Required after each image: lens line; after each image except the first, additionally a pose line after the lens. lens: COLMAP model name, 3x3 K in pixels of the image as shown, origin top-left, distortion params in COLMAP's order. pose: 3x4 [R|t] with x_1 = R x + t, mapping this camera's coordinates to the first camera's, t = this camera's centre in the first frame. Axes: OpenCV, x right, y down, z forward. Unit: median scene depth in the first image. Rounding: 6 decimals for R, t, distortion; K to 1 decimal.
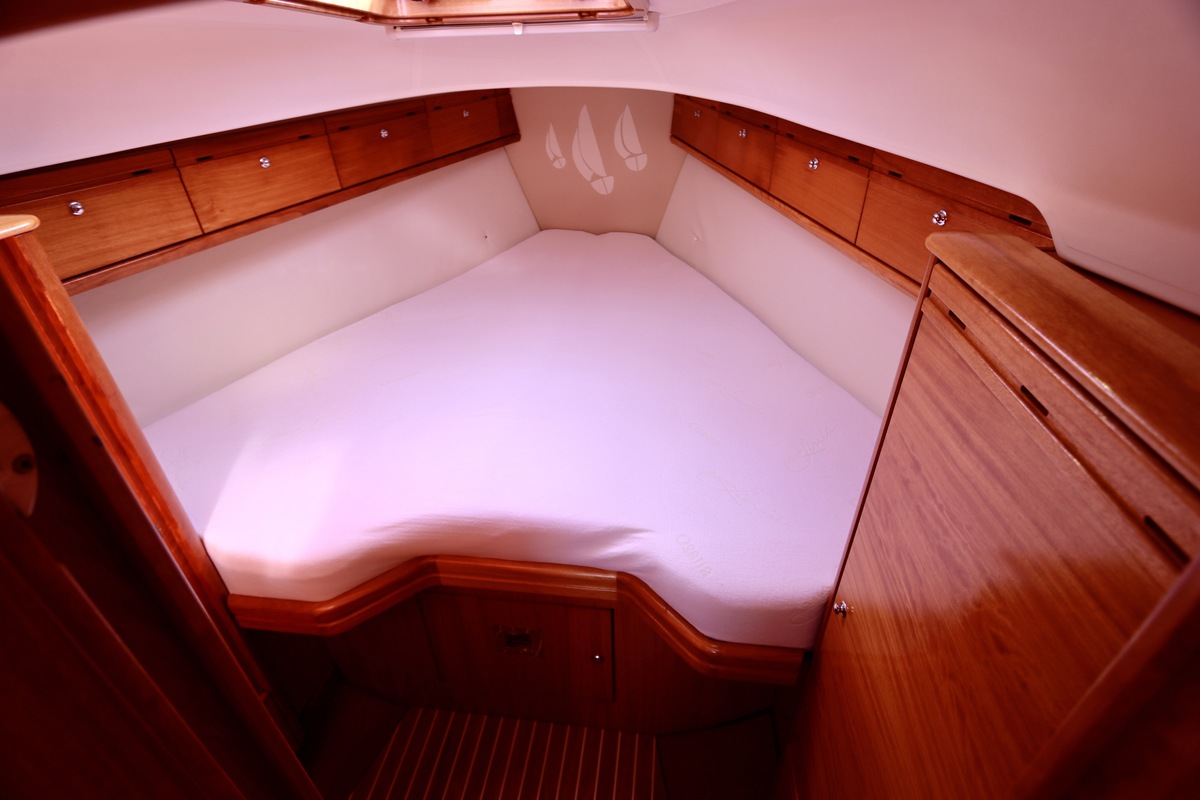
lens RADIAL K [[572.2, 0, 600.4], [0, 572.2, 395.6], [0, 0, 1]] dist [-0.019983, 0.003563]
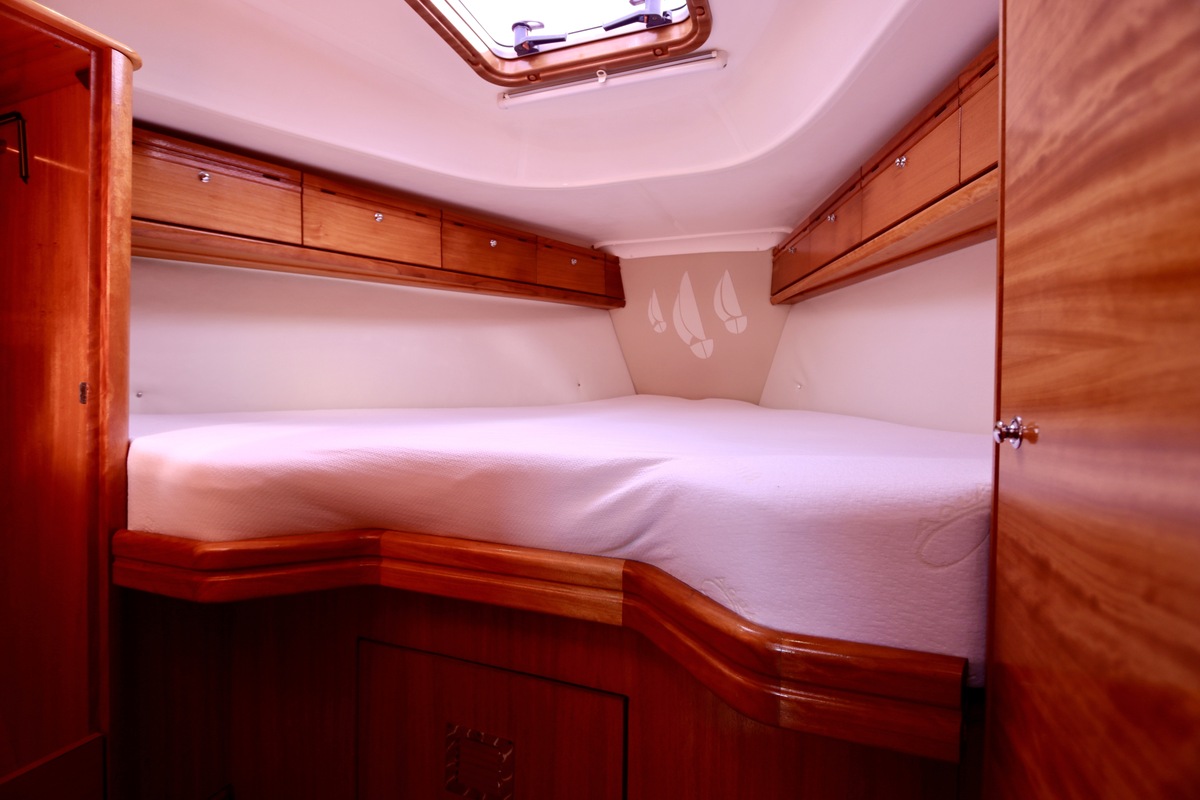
lens RADIAL K [[572.2, 0, 599.3], [0, 572.2, 389.1], [0, 0, 1]] dist [-0.019983, 0.003563]
pose [[0.971394, 0.035776, -0.234762, 0.132654], [-0.152941, 0.850515, -0.503223, 0.437238], [0.181665, 0.524733, 0.831657, 0.350382]]
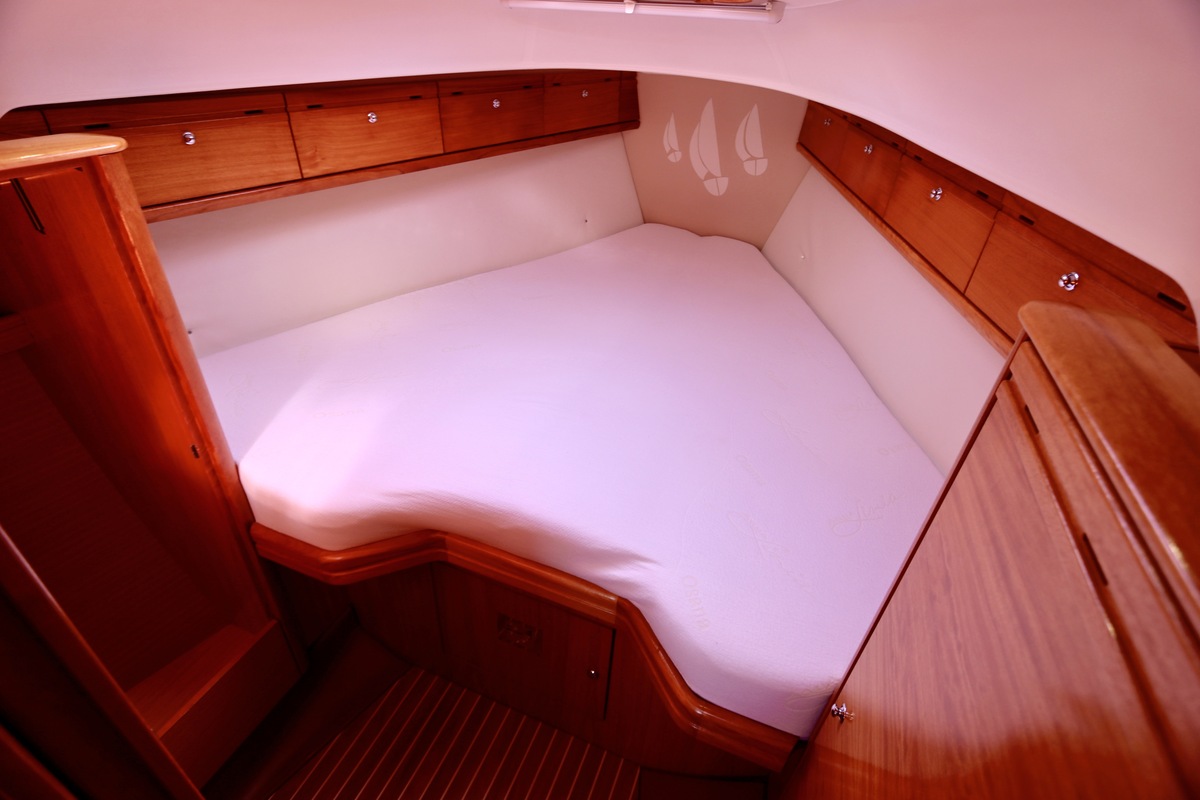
lens RADIAL K [[572.2, 0, 598.7], [0, 572.2, 395.1], [0, 0, 1]] dist [-0.019983, 0.003563]
pose [[0.966629, 0.196885, -0.163907, 0.080090], [-0.194702, 0.980421, 0.029439, -0.032504], [0.166494, 0.003457, 0.986036, 0.063975]]
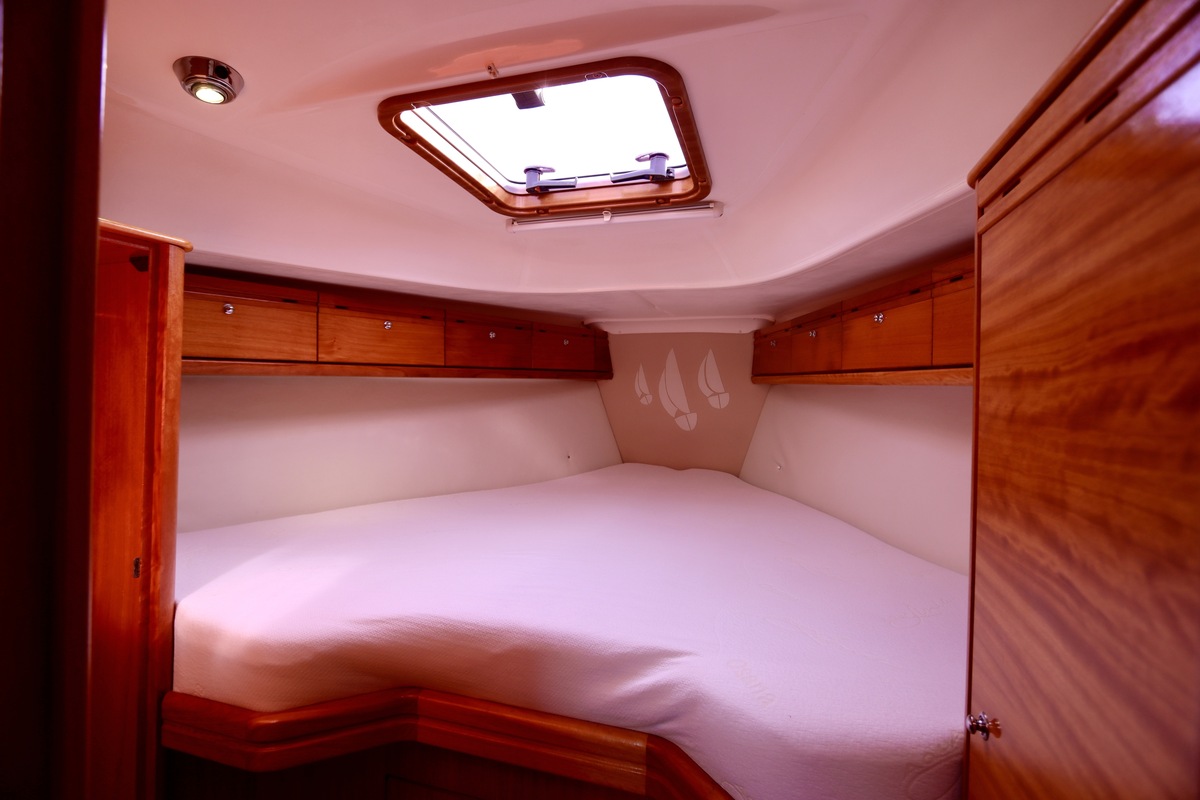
lens RADIAL K [[572.2, 0, 599.7], [0, 572.2, 387.9], [0, 0, 1]] dist [-0.019983, 0.003563]
pose [[0.982047, 0.039856, -0.184379, 0.077944], [-0.133181, 0.838701, -0.528056, 0.304580], [0.133593, 0.543131, 0.828952, 0.157999]]
